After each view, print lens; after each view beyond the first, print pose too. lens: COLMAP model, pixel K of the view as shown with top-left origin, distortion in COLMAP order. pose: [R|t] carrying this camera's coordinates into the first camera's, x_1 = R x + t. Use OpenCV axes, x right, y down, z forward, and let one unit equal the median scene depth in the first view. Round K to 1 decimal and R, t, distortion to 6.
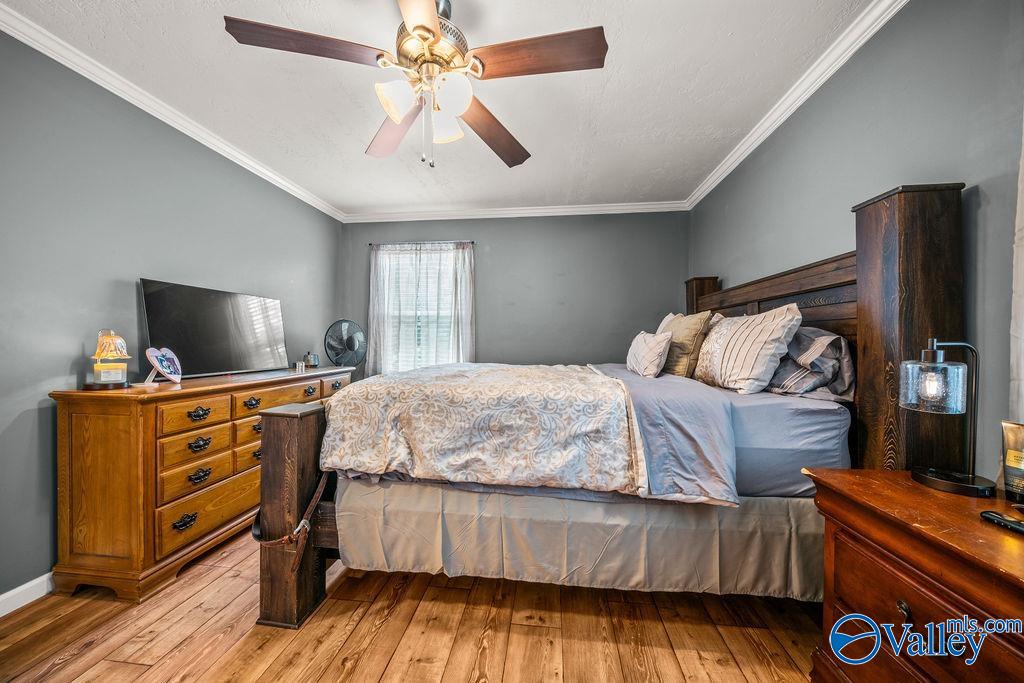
lens RADIAL K [[349.8, 0, 510.9], [0, 349.8, 350.9], [0, 0, 1]] dist [-0.004722, -0.000105]
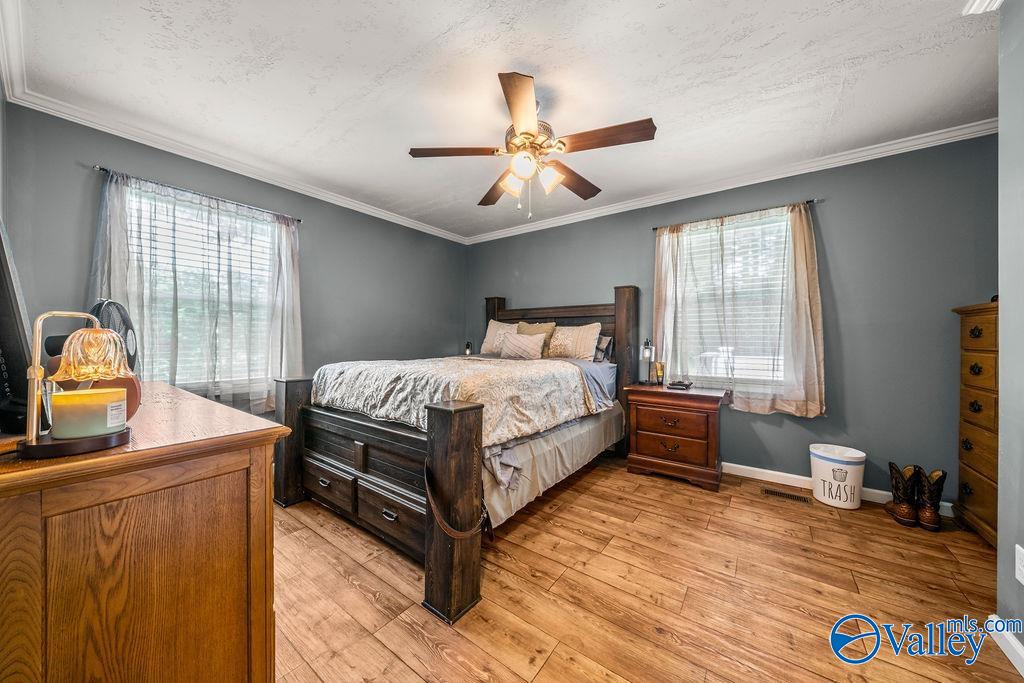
lens RADIAL K [[351.4, 0, 512.0], [0, 351.4, 341.5], [0, 0, 1]] dist [-0.000846, -0.000032]
pose [[0.492091, -0.010390, 0.870481, -1.477964], [0.017948, 0.999837, 0.001788, -0.023871], [-0.870358, 0.014744, 0.492198, 0.336354]]
